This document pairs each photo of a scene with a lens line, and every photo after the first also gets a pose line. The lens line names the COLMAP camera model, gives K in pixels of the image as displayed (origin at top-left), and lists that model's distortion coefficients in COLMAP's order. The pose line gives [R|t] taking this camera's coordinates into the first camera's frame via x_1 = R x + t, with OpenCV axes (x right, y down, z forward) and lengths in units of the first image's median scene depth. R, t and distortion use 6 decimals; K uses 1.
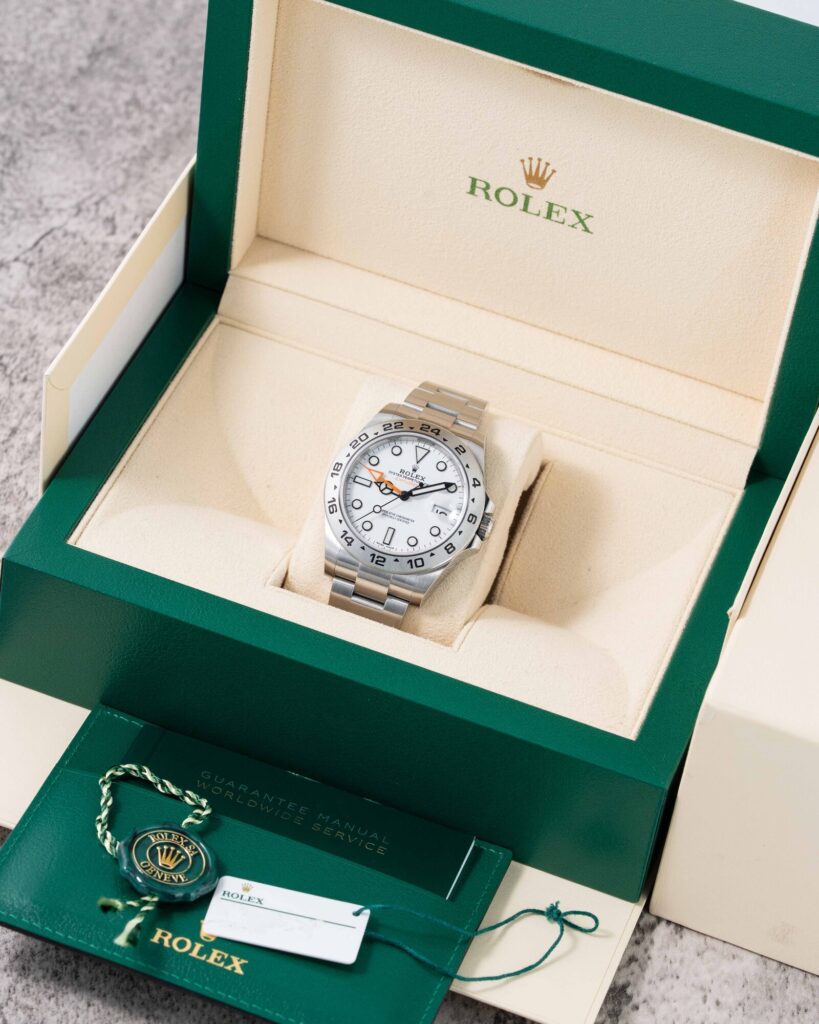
lens RADIAL K [[4929.5, 0, 408.9], [0, 4929.5, 512.1], [0, 0, 1]] dist [-0.480680, 0.000000]
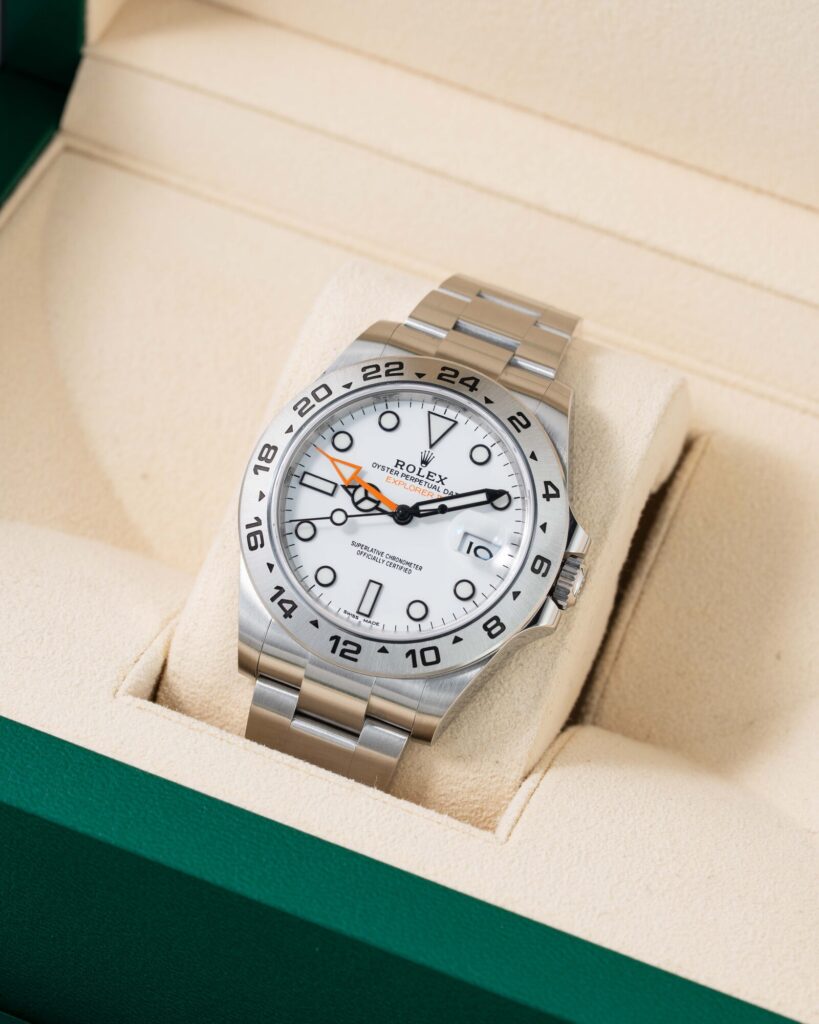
lens RADIAL K [[4929.5, 0, 410.8], [0, 4929.5, 514.5], [0, 0, 1]] dist [-0.480680, 0.000000]
pose [[0.999423, 0.014073, -0.030926, 0.014797], [-0.012559, 0.998738, 0.048632, -0.026850], [0.031571, -0.048216, 0.998338, 0.509438]]
